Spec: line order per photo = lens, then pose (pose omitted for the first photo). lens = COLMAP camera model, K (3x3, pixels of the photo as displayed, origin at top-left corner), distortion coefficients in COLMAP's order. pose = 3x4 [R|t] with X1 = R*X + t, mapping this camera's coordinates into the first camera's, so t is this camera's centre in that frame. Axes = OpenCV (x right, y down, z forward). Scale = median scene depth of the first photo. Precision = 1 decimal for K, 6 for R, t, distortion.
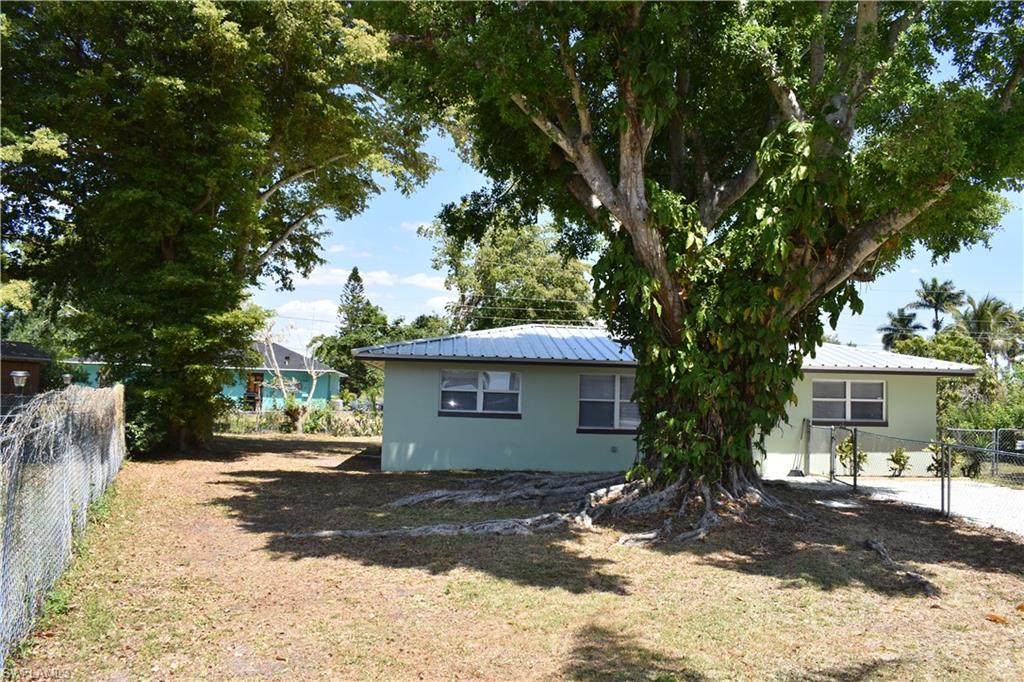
lens RADIAL K [[825.6, 0, 512.2], [0, 825.6, 342.1], [0, 0, 1]] dist [-0.088667, 0.020054]
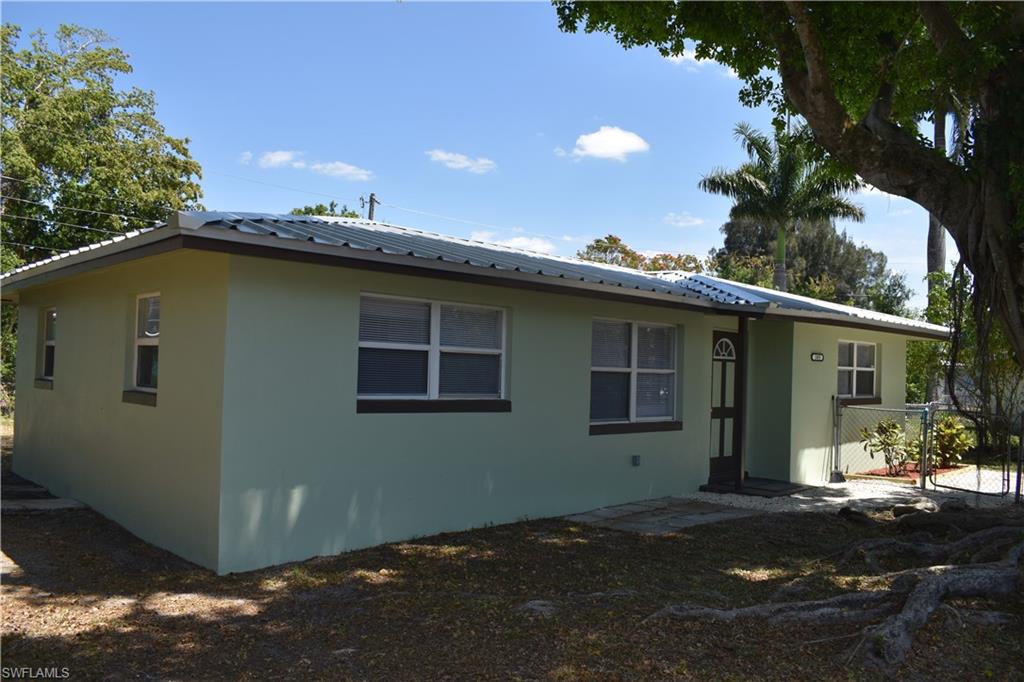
lens RADIAL K [[802.4, 0, 510.7], [0, 802.4, 342.8], [0, 0, 1]] dist [-0.100496, 0.021968]
pose [[0.773021, 0.017047, 0.634151, -0.339987], [-0.054457, 0.997732, 0.039561, 0.046079], [-0.632038, -0.065115, 0.772197, 0.810238]]
